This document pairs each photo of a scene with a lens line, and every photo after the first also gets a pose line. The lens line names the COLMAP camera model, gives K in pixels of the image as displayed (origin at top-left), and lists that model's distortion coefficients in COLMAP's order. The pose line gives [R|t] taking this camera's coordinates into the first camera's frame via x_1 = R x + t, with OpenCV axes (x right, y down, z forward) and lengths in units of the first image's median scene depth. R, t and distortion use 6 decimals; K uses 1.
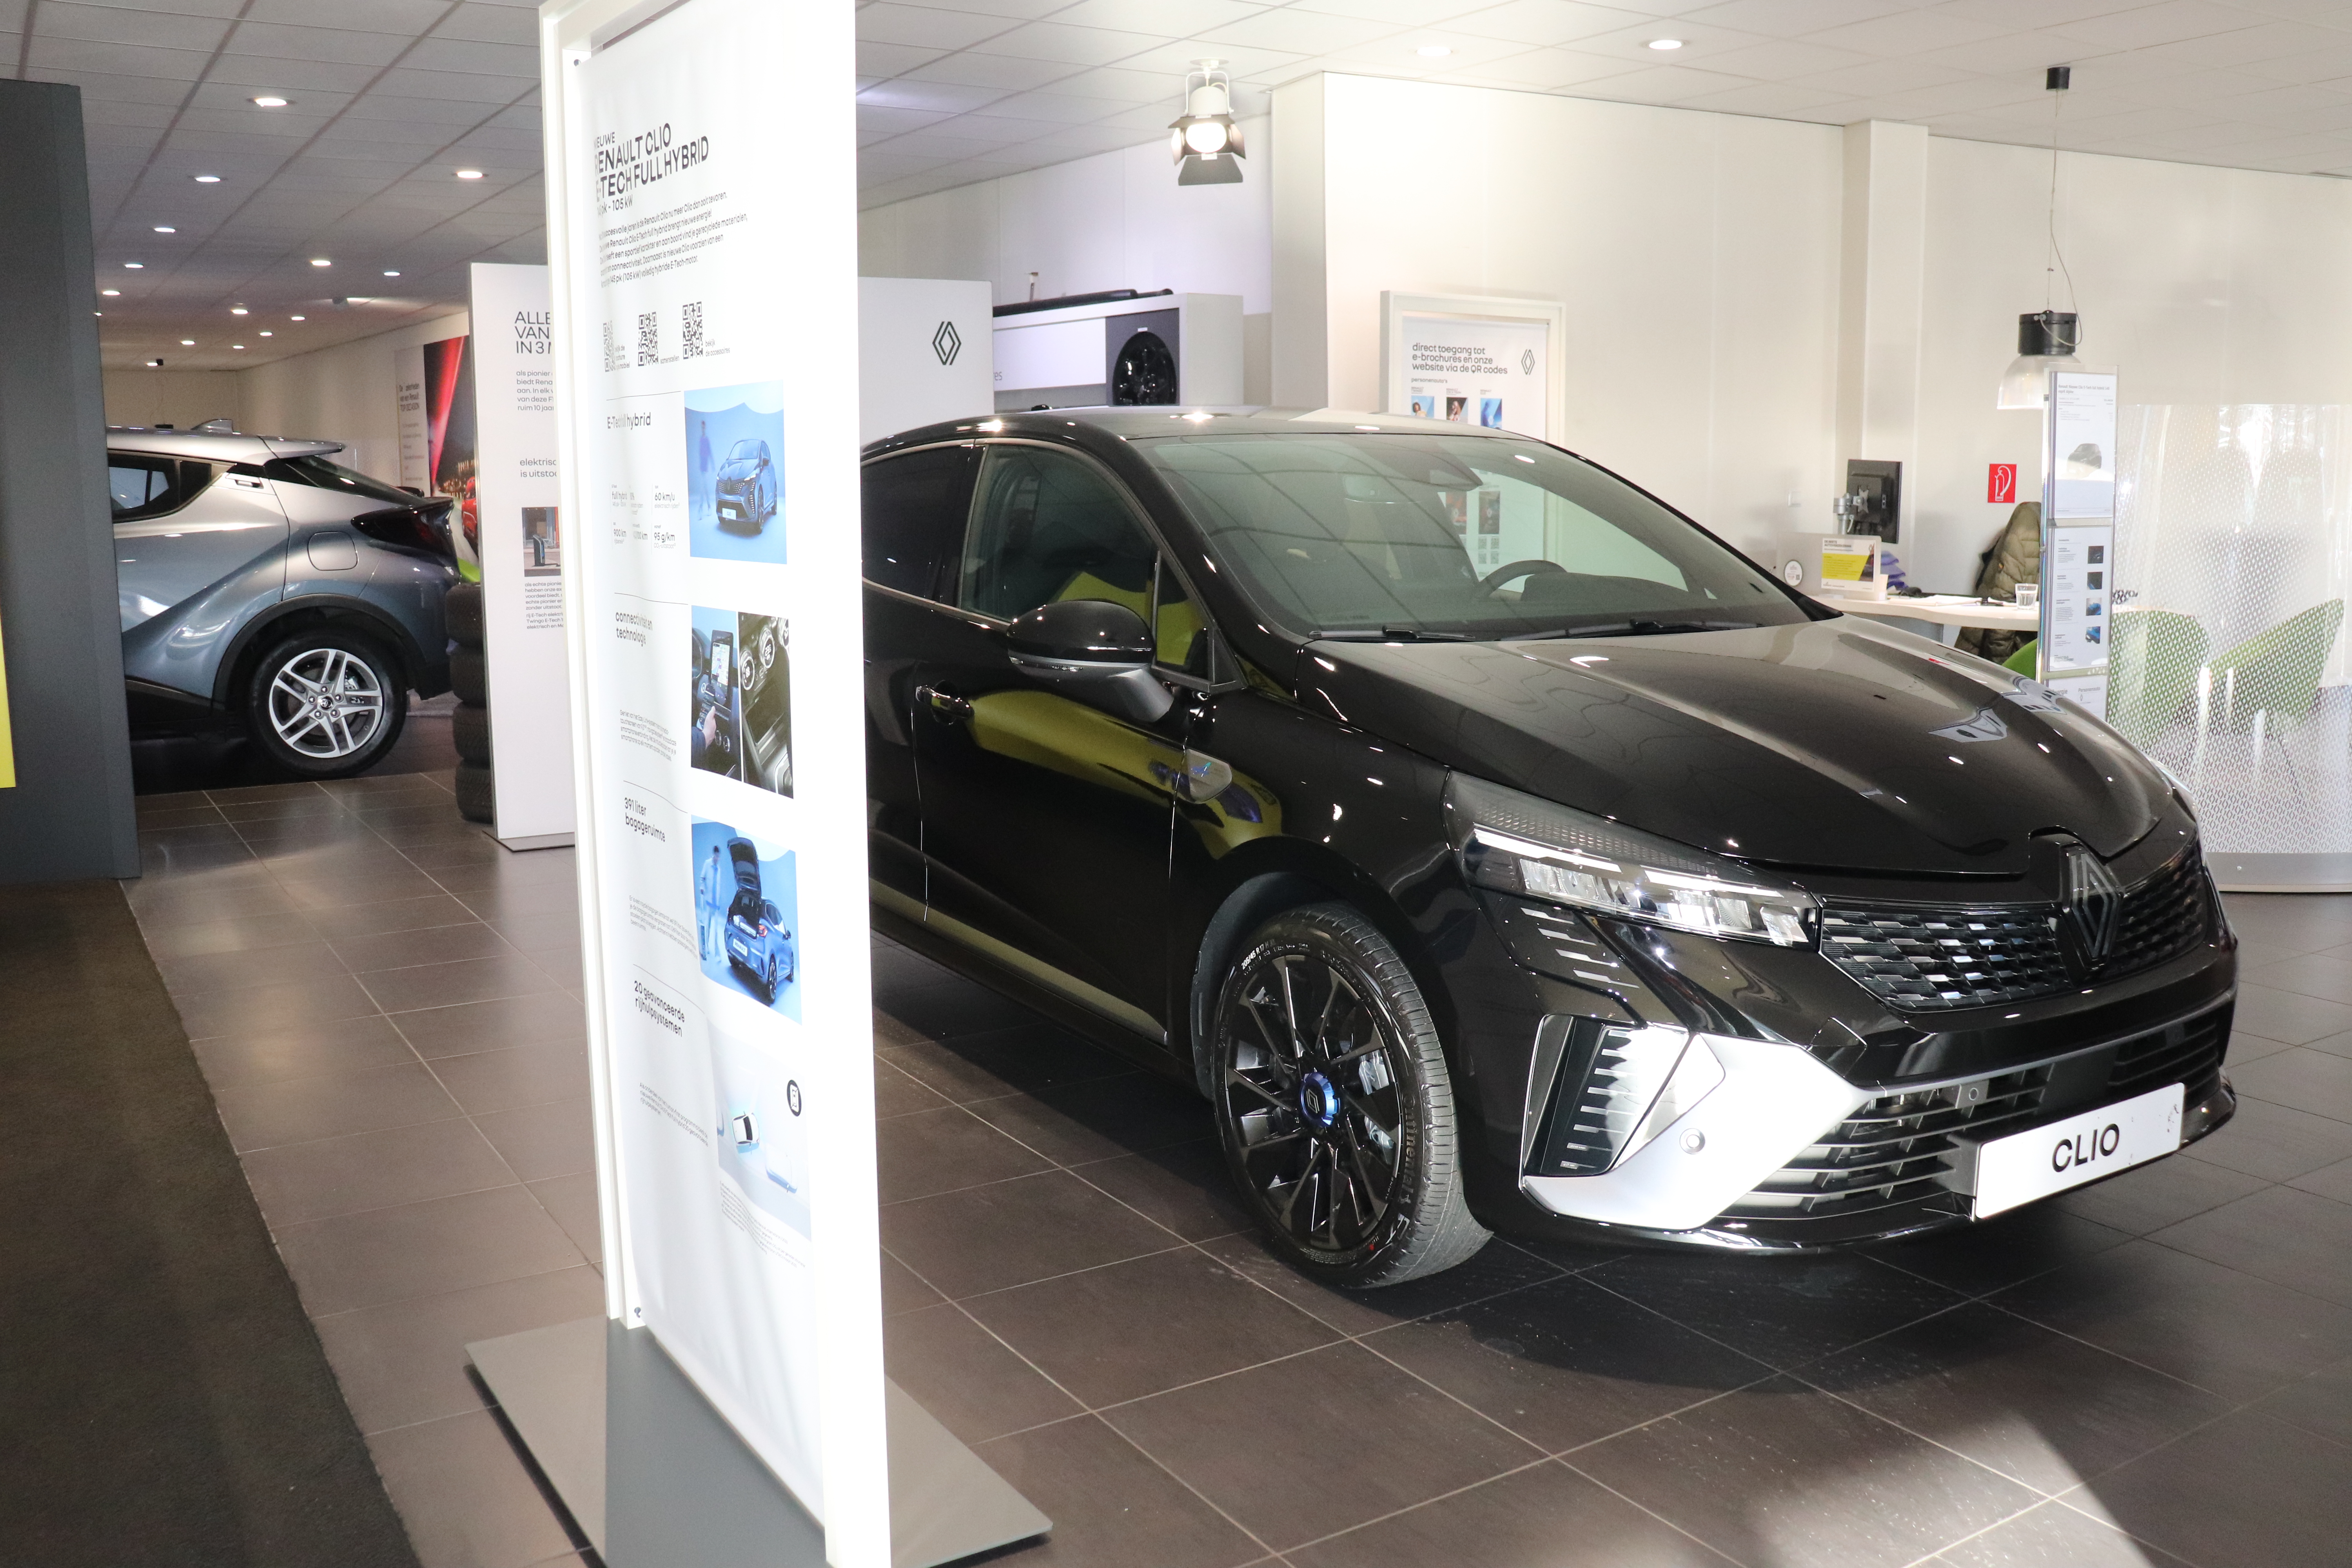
lens RADIAL K [[2017.5, 0, 1176.0], [0, 2017.5, 784.0], [0, 0, 1]] dist [-0.163726, 0.160740]
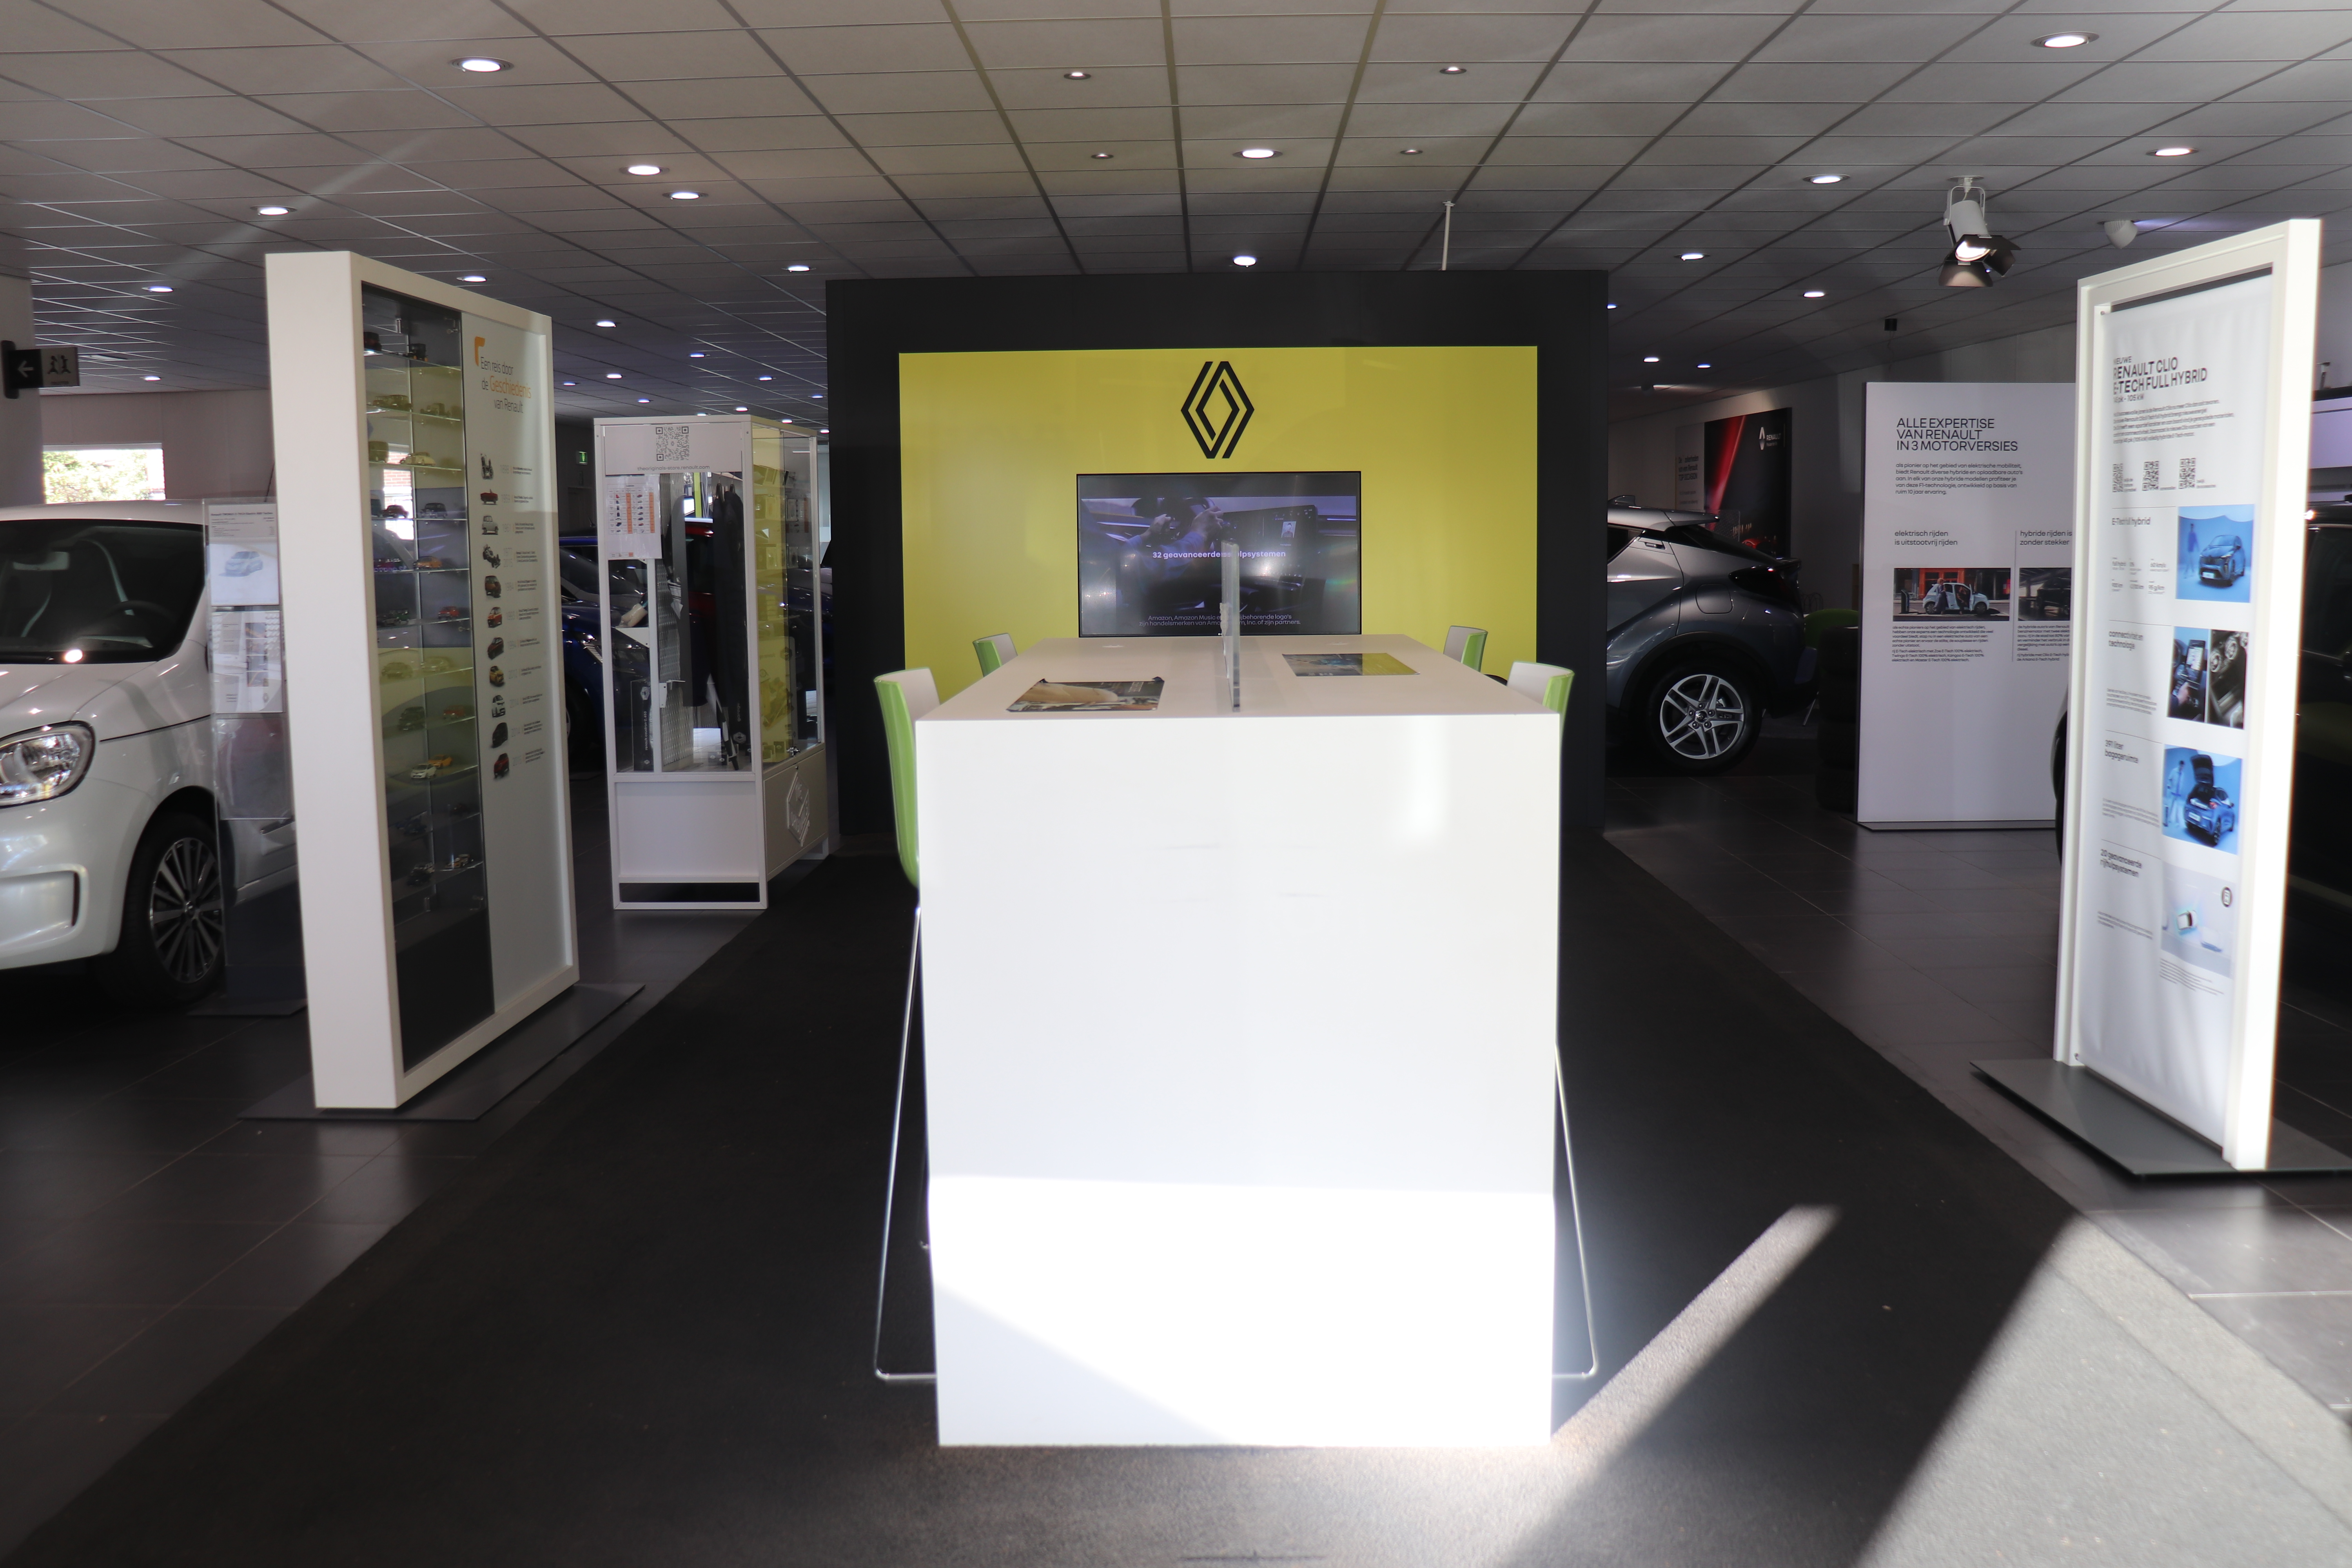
lens RADIAL K [[2017.5, 0, 1176.0], [0, 2017.5, 784.0], [0, 0, 1]] dist [-0.163726, 0.160740]
pose [[0.837753, 0.058716, -0.542883, -0.034232], [-0.075005, 0.997152, -0.007896, 0.130999], [0.540874, 0.047334, 0.839771, -0.934525]]
